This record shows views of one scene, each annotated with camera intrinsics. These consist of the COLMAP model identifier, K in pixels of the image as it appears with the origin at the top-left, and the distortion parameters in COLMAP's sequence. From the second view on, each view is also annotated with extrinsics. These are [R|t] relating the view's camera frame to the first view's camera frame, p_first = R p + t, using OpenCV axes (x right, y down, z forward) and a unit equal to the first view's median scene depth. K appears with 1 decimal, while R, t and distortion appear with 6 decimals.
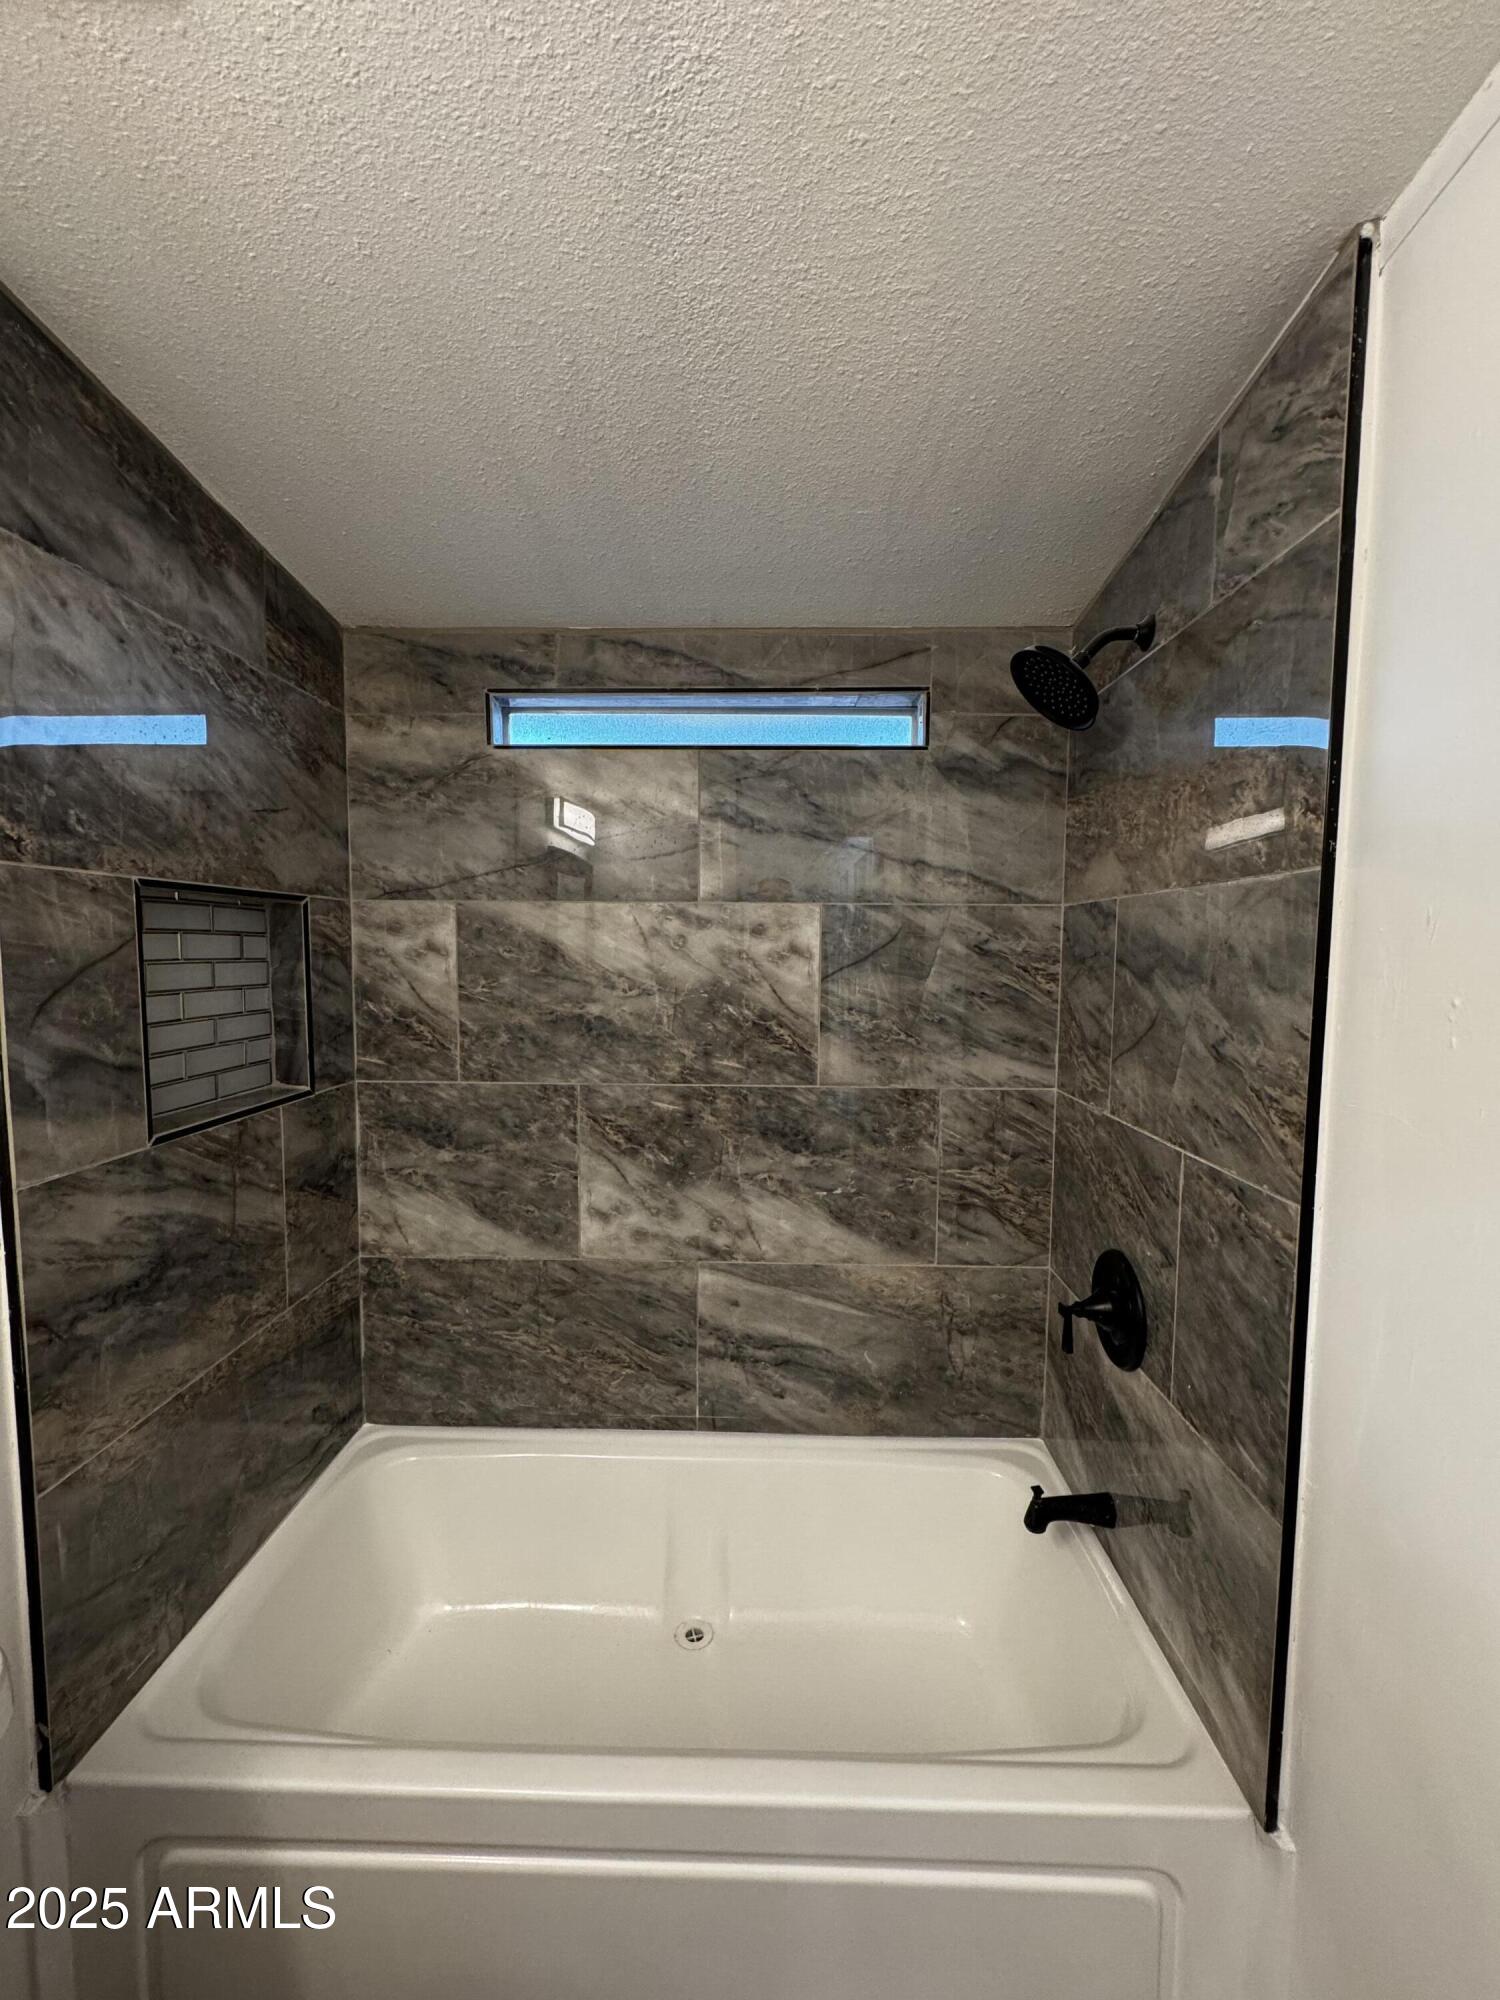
lens RADIAL K [[795.4, 0, 747.0], [0, 795.4, 1000.3], [0, 0, 1]] dist [-0.001431, 0.000397]
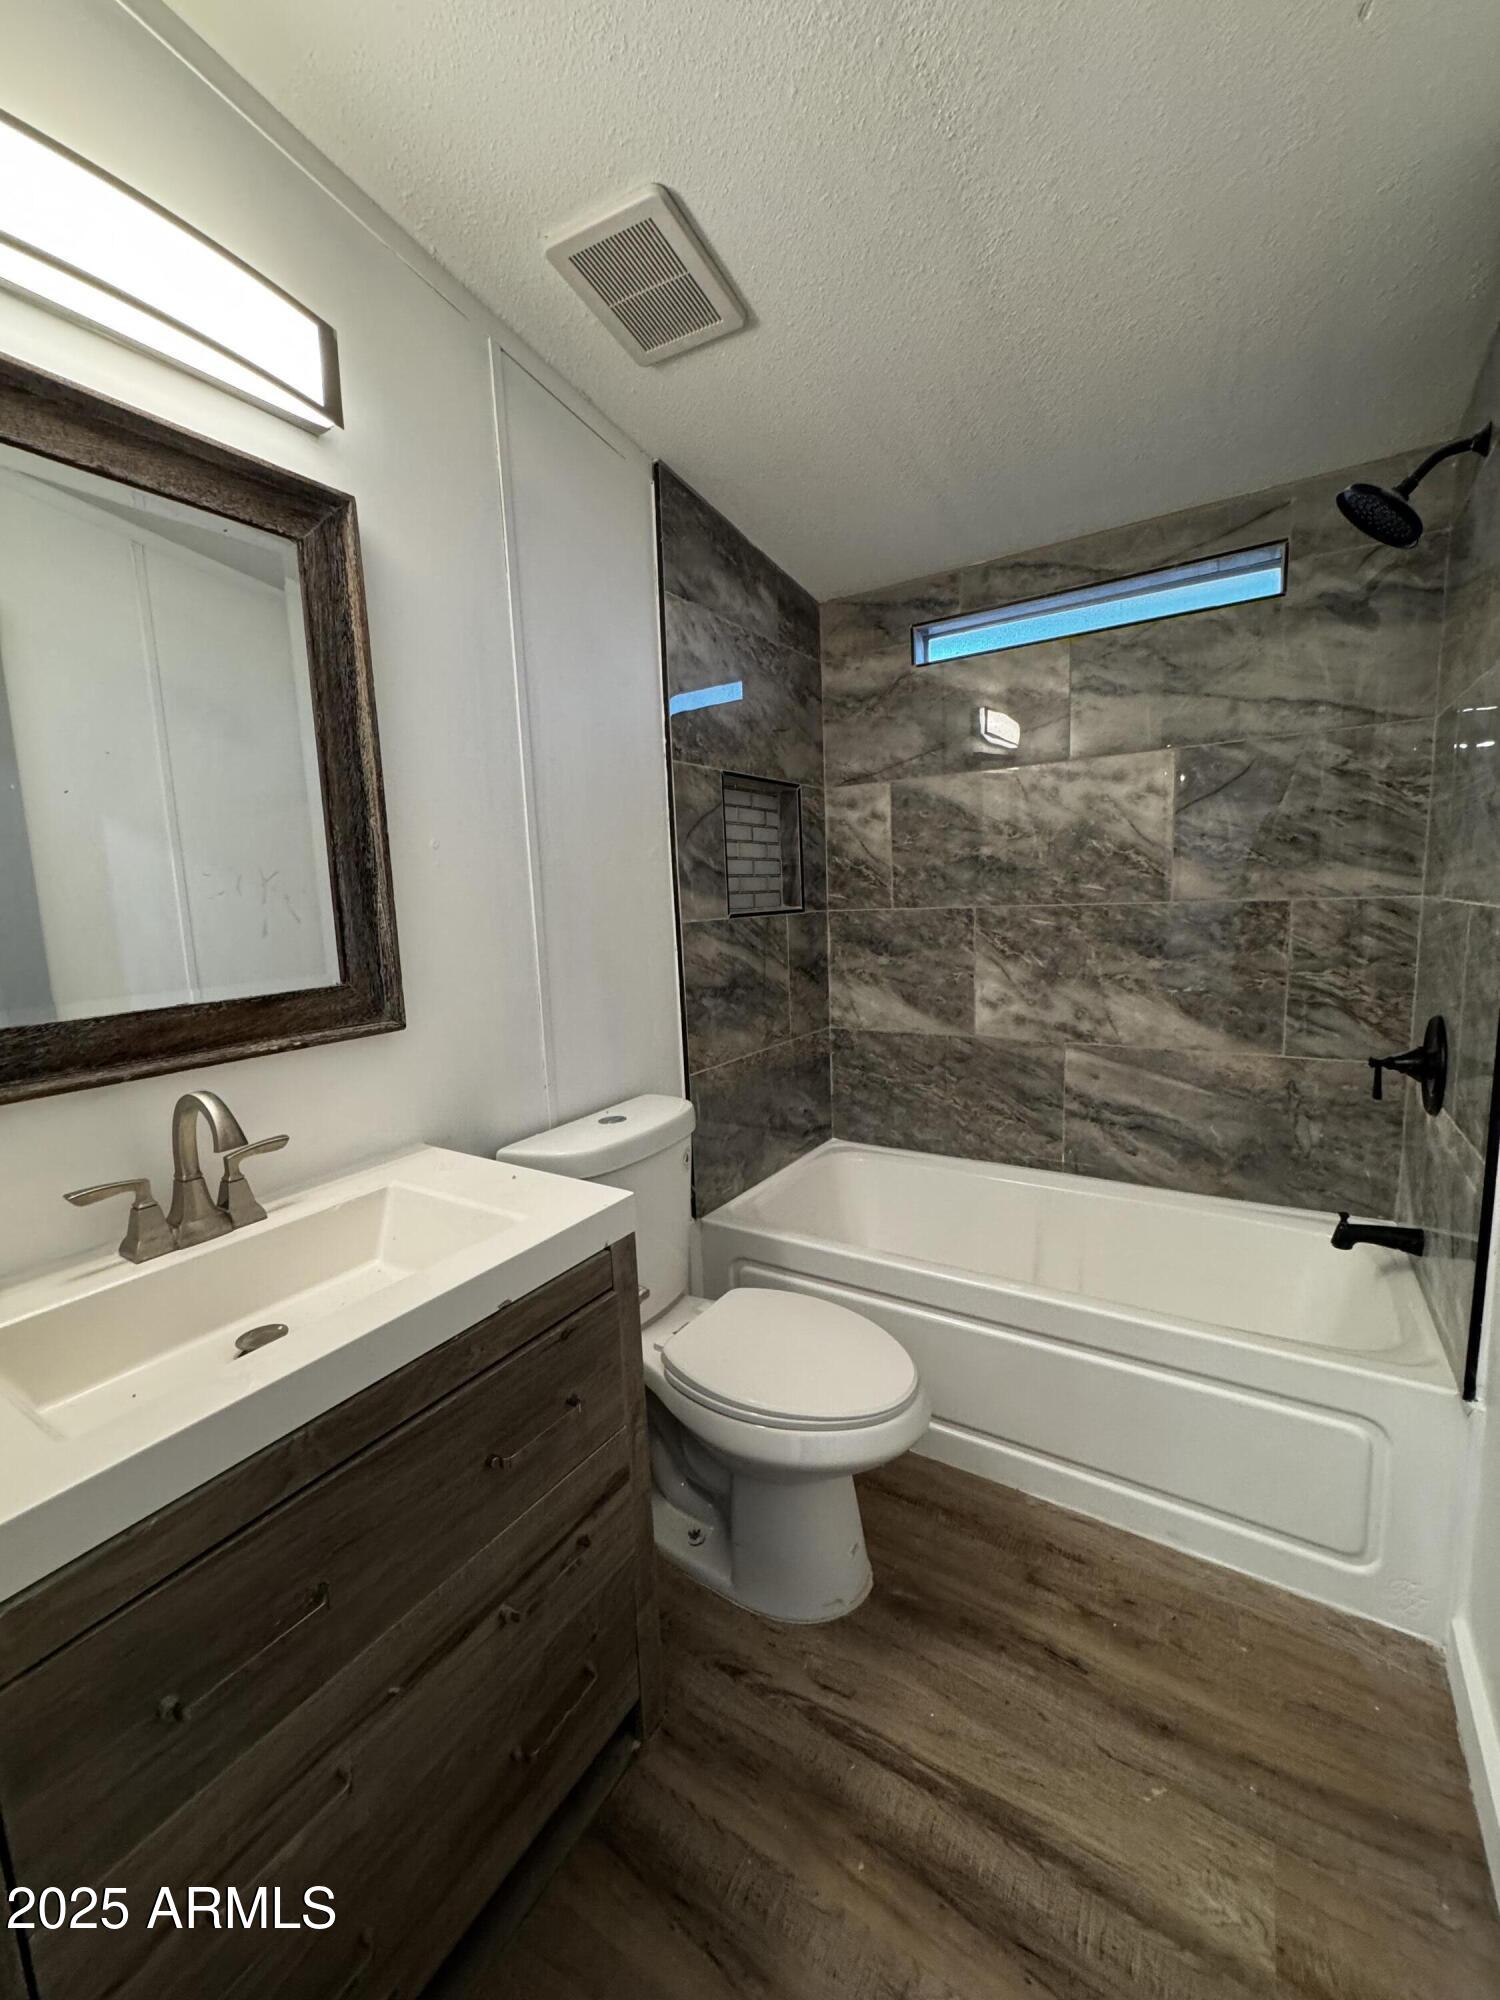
lens RADIAL K [[795.4, 0, 747.0], [0, 795.4, 1000.3], [0, 0, 1]] dist [-0.001431, 0.000397]
pose [[0.850883, 0.030354, -0.524478, 0.181066], [0.008369, 0.997420, 0.071303, 0.166825], [0.525289, -0.065059, 0.848433, -0.386686]]
